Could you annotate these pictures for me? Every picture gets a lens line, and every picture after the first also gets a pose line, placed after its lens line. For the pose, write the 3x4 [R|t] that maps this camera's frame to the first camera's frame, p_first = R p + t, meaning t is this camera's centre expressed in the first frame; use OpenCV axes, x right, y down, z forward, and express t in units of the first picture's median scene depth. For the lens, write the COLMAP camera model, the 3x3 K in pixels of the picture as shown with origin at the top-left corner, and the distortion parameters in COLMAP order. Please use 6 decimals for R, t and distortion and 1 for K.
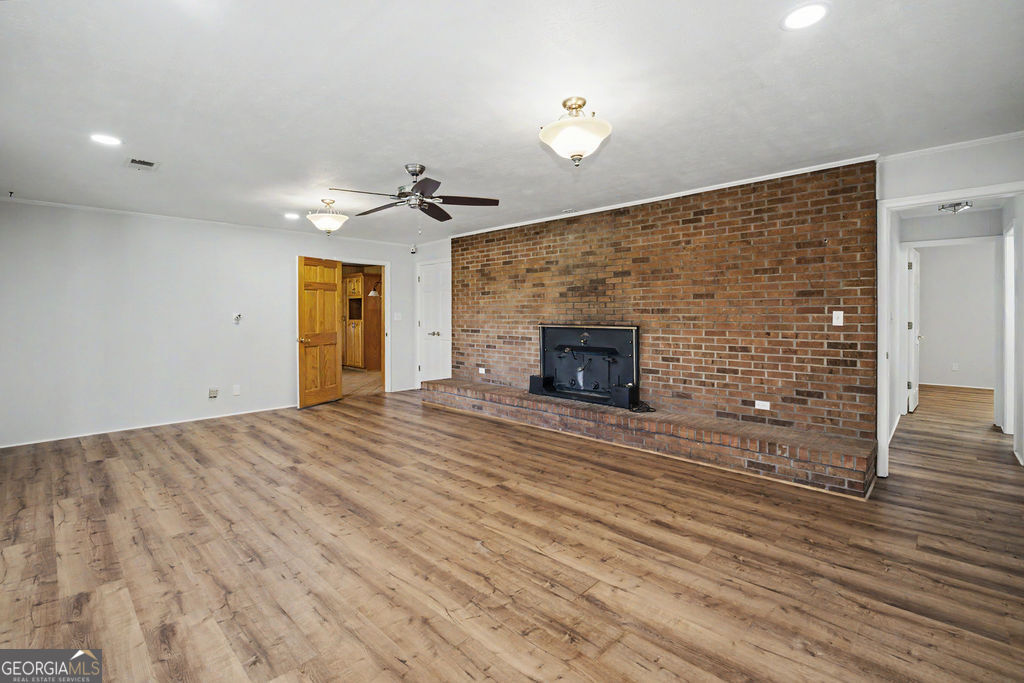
lens RADIAL K [[462.4, 0, 509.1], [0, 462.4, 316.7], [0, 0, 1]] dist [-0.042992, 0.006026]
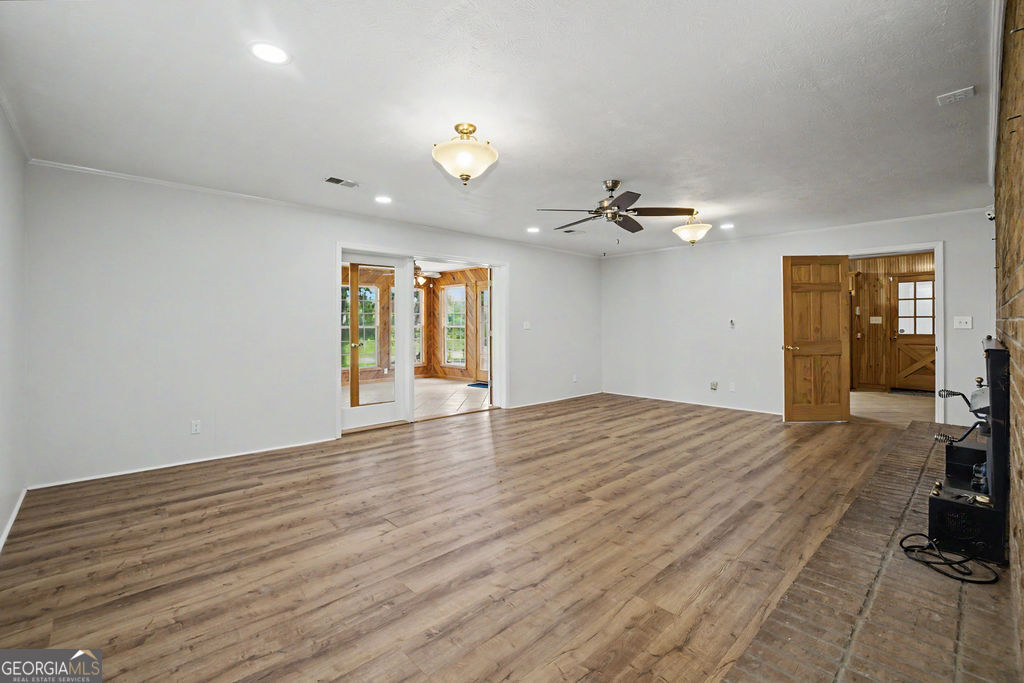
lens RADIAL K [[447.3, 0, 510.9], [0, 447.3, 321.7], [0, 0, 1]] dist [-0.044112, 0.000179]
pose [[-0.053024, -0.000480, -0.998593, 0.724745], [-0.001020, 0.999999, -0.000426, -0.001555], [0.998593, 0.000996, -0.053025, 0.699729]]
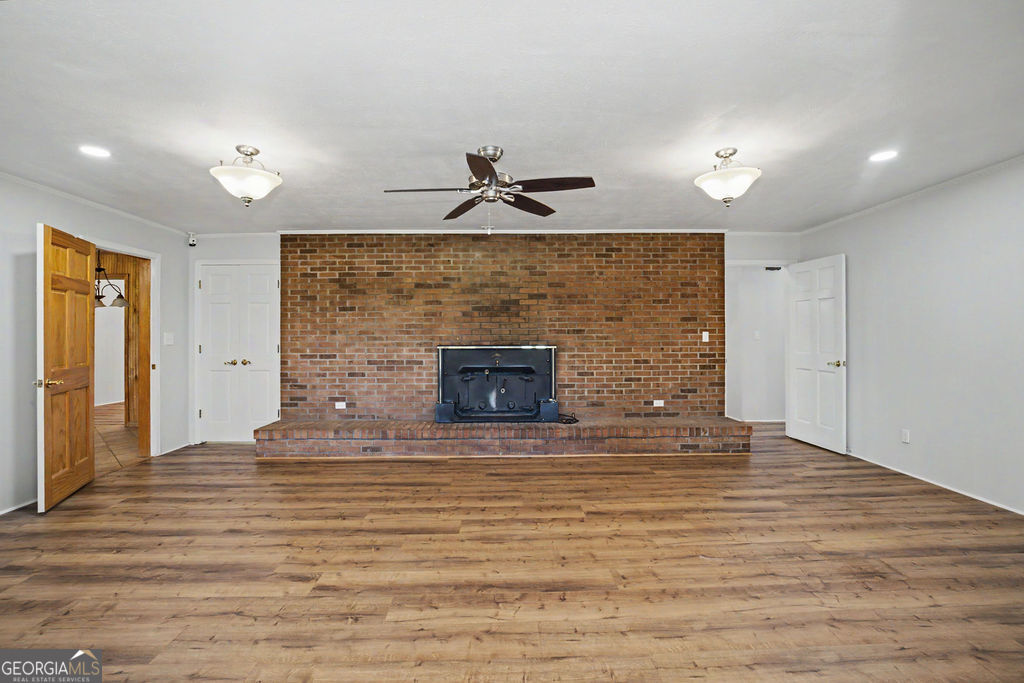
lens RADIAL K [[461.9, 0, 508.4], [0, 461.9, 335.6], [0, 0, 1]] dist [-0.059588, 0.024244]
pose [[0.698796, -0.001554, 0.715320, -0.644329], [0.006617, 0.999969, -0.004292, 0.001737], [-0.715291, 0.007733, 0.698784, 0.357091]]
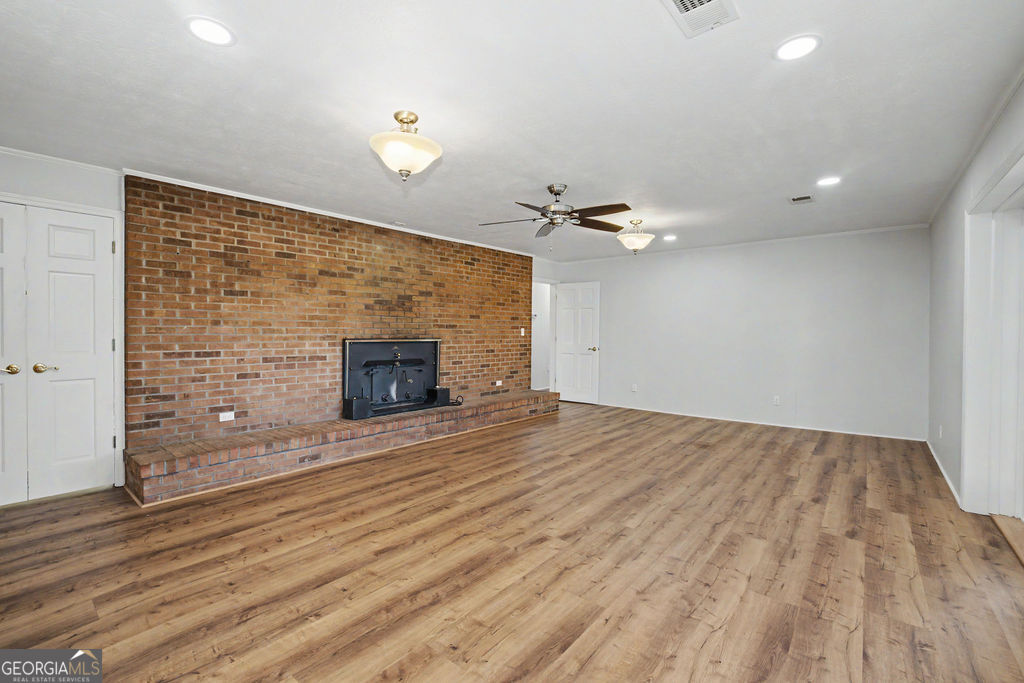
lens RADIAL K [[450.7, 0, 512.0], [0, 450.7, 341.5], [0, 0, 1]] dist [-0.040709, 0.000446]
pose [[-0.079095, -0.021833, 0.996628, -1.038712], [-0.002580, 0.999761, 0.021697, 0.002394], [-0.996864, -0.000855, -0.079133, 1.008165]]
